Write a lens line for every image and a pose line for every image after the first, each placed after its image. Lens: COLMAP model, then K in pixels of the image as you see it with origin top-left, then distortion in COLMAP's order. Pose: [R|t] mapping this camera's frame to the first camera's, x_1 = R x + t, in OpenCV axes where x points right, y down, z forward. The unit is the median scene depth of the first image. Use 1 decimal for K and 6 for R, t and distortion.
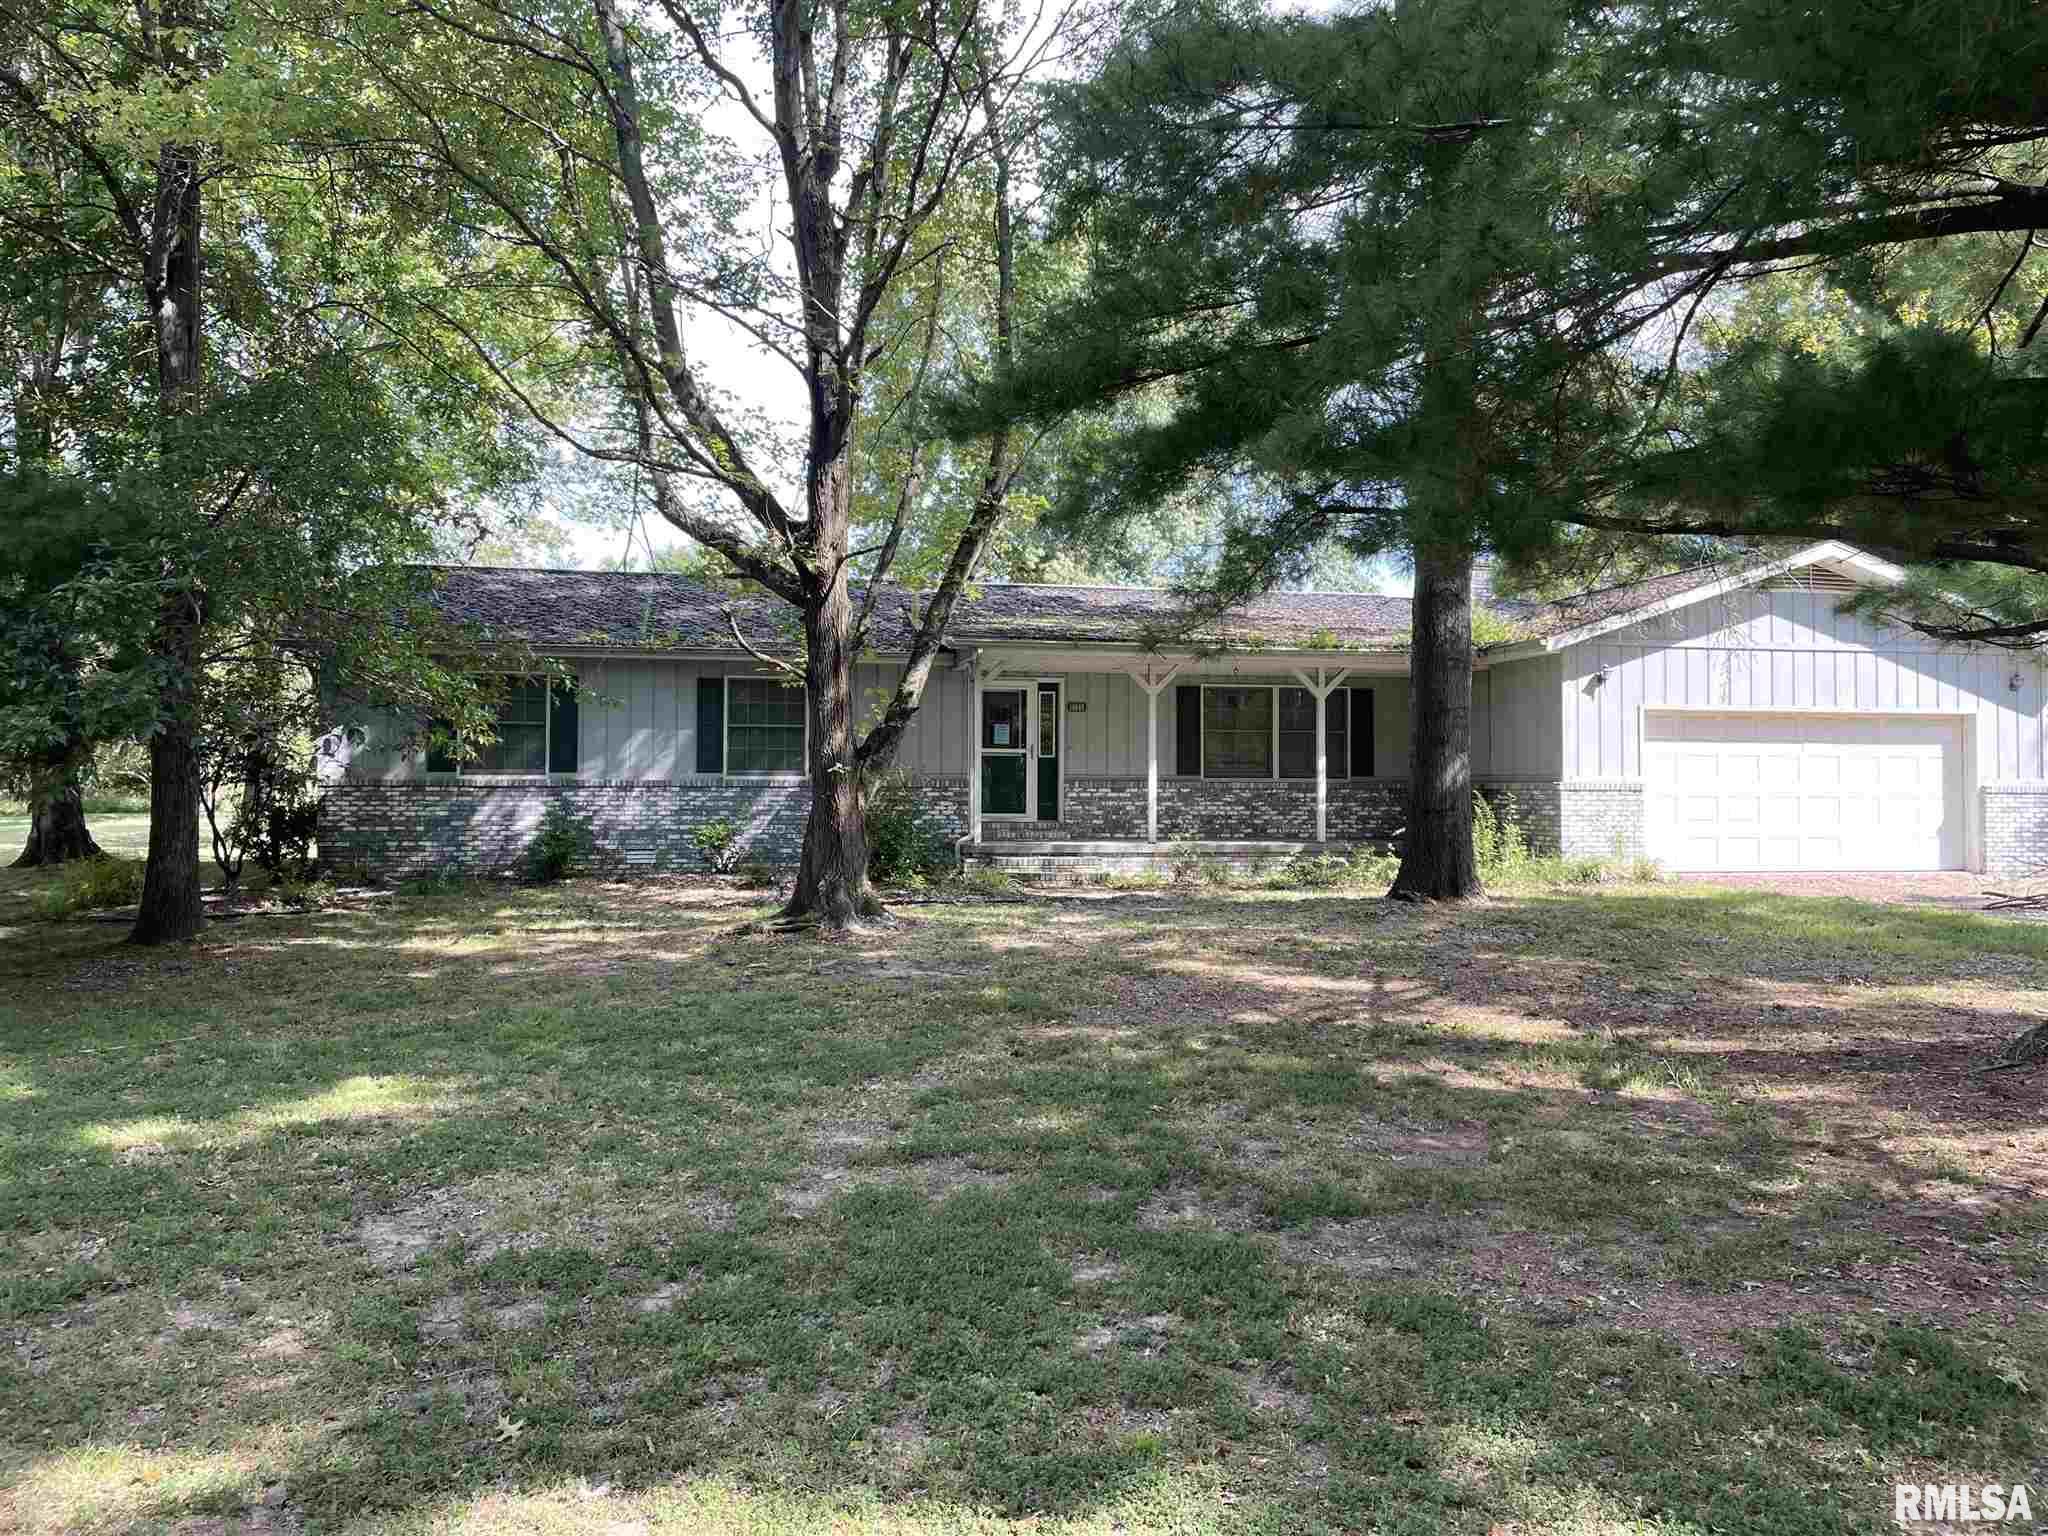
lens RADIAL K [[1538.3, 0, 1033.3], [0, 1538.3, 752.6], [0, 0, 1]] dist [0.097615, -0.124112]
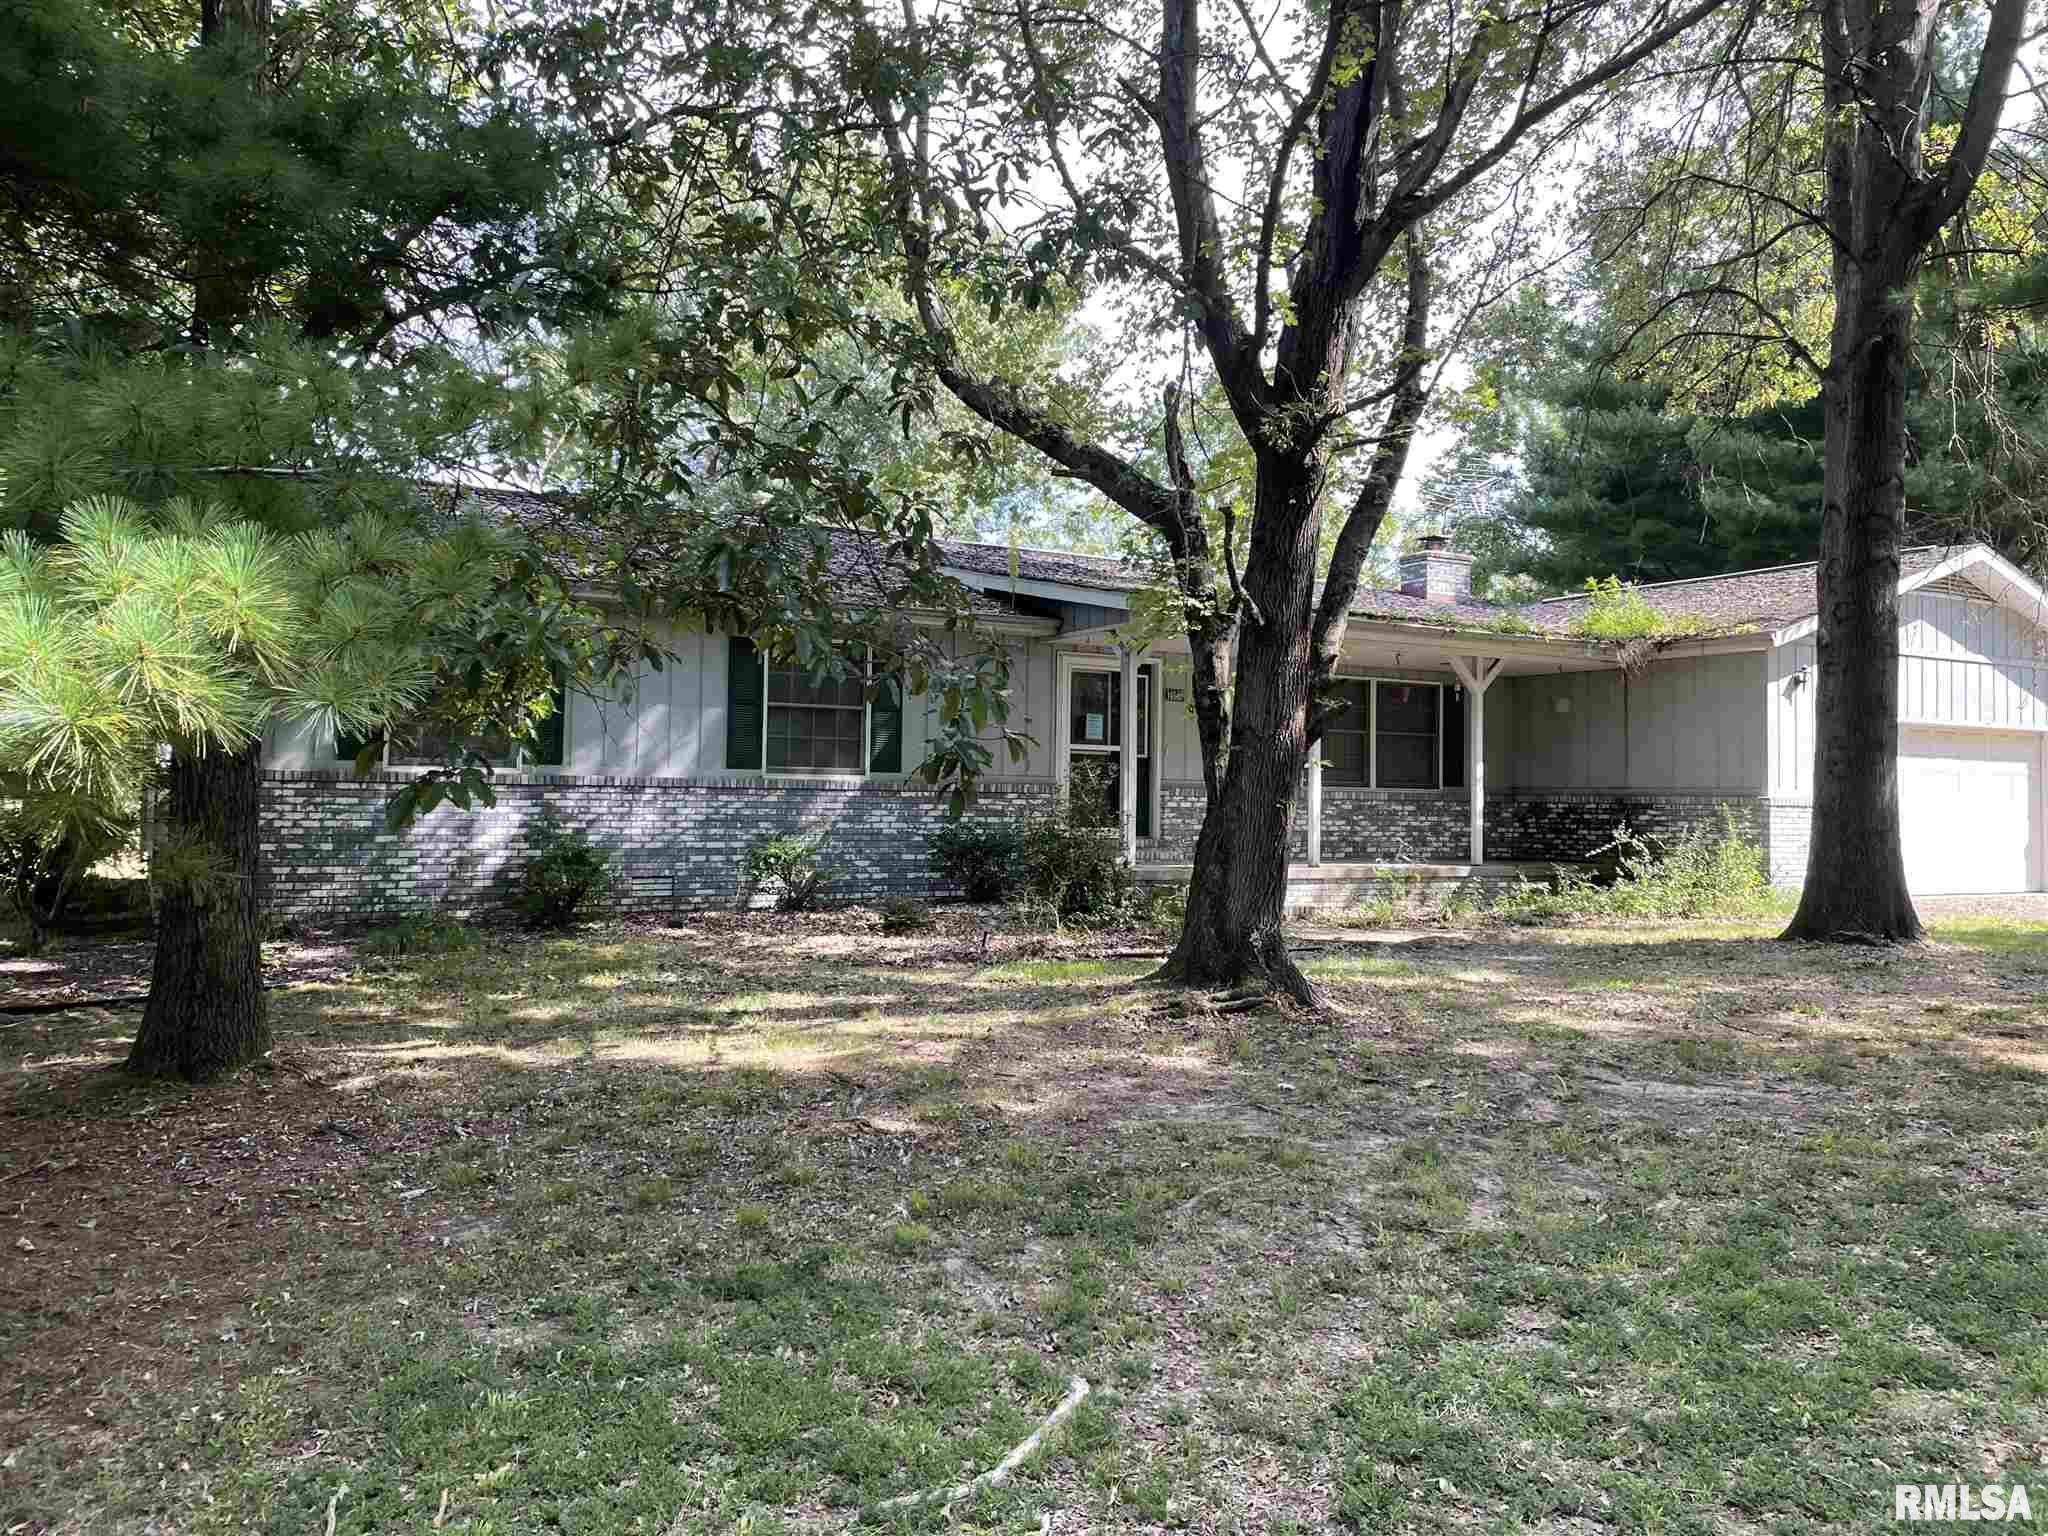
lens RADIAL K [[1538.3, 0, 1033.3], [0, 1538.3, 752.6], [0, 0, 1]] dist [0.097615, -0.124112]
pose [[0.943913, 0.021183, 0.329513, -0.323267], [-0.018813, 0.999769, -0.010379, 0.010524], [-0.329657, 0.003598, 0.944094, 0.282444]]
